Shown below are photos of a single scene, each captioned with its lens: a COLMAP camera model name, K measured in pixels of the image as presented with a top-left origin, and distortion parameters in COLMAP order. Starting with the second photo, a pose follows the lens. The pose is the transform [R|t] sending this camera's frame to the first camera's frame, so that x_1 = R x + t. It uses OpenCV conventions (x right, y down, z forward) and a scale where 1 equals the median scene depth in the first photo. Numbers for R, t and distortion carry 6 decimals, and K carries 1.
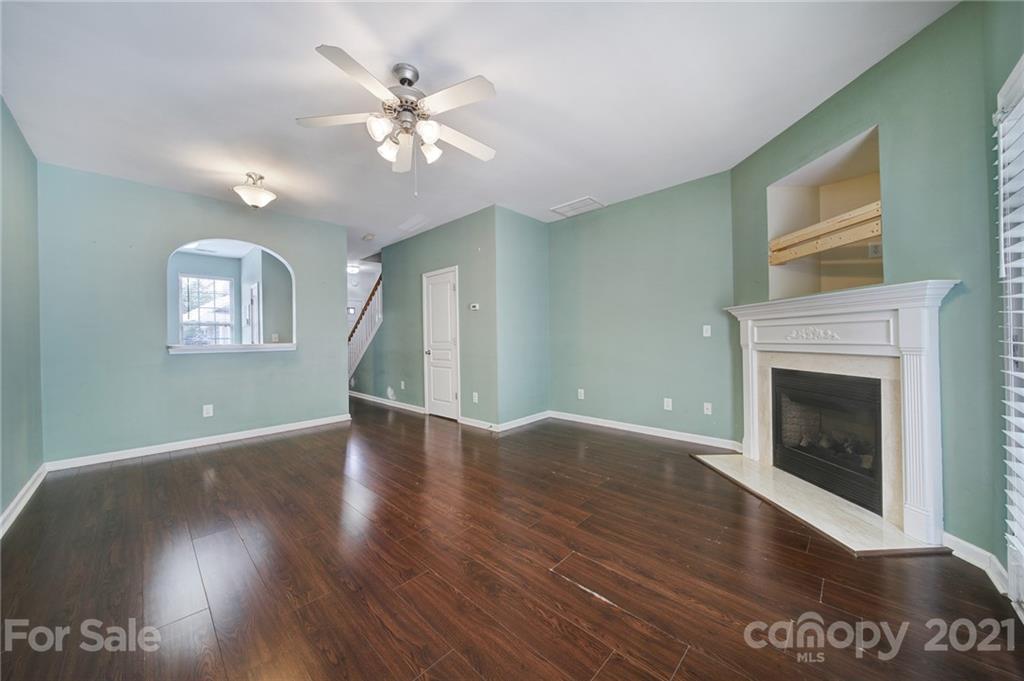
lens RADIAL K [[357.6, 0, 511.3], [0, 357.6, 336.3], [0, 0, 1]] dist [0.000111, -0.002363]
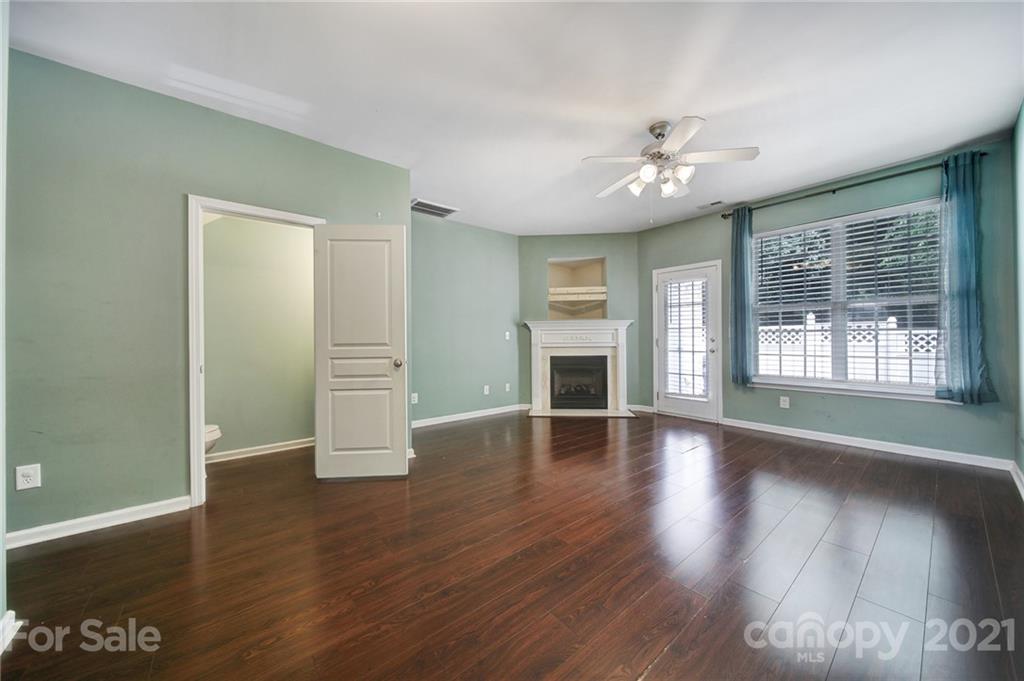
lens RADIAL K [[357.6, 0, 511.3], [0, 357.6, 336.3], [0, 0, 1]] dist [0.000111, -0.002363]
pose [[0.127840, 0.011160, 0.991732, -1.206151], [0.001690, 0.999933, -0.011471, 0.005796], [-0.991793, 0.003142, 0.127813, 1.010116]]
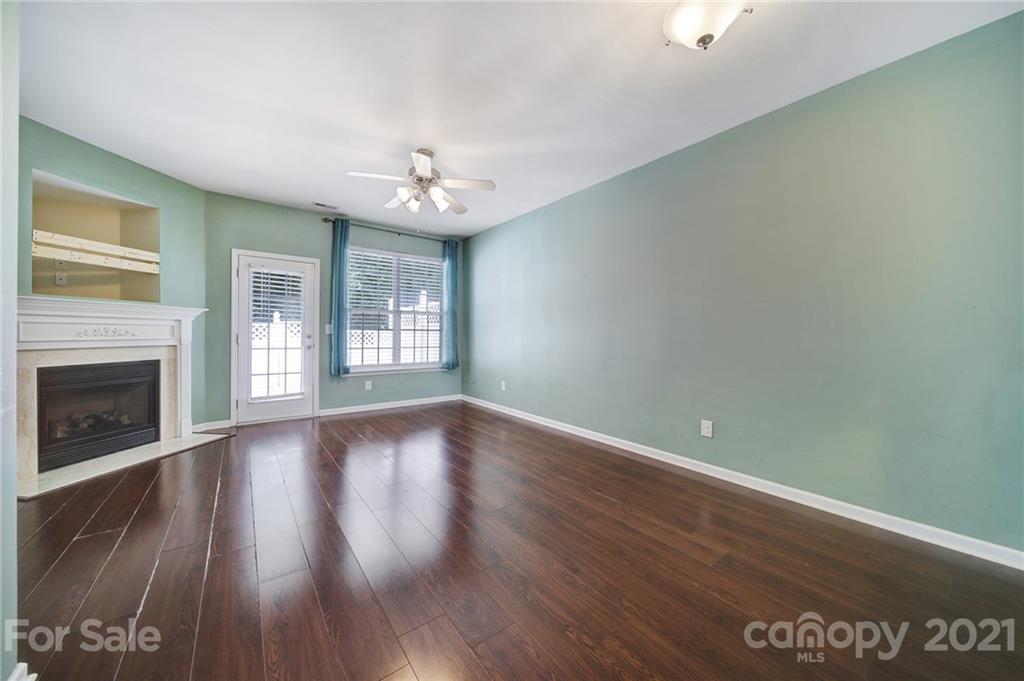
lens RADIAL K [[357.6, 0, 511.3], [0, 357.6, 336.3], [0, 0, 1]] dist [0.000111, -0.002363]
pose [[-0.986478, -0.000628, 0.163894, -0.661157], [-0.000783, 0.999999, -0.000877, 0.006675], [-0.163894, -0.000994, -0.986477, 1.786677]]
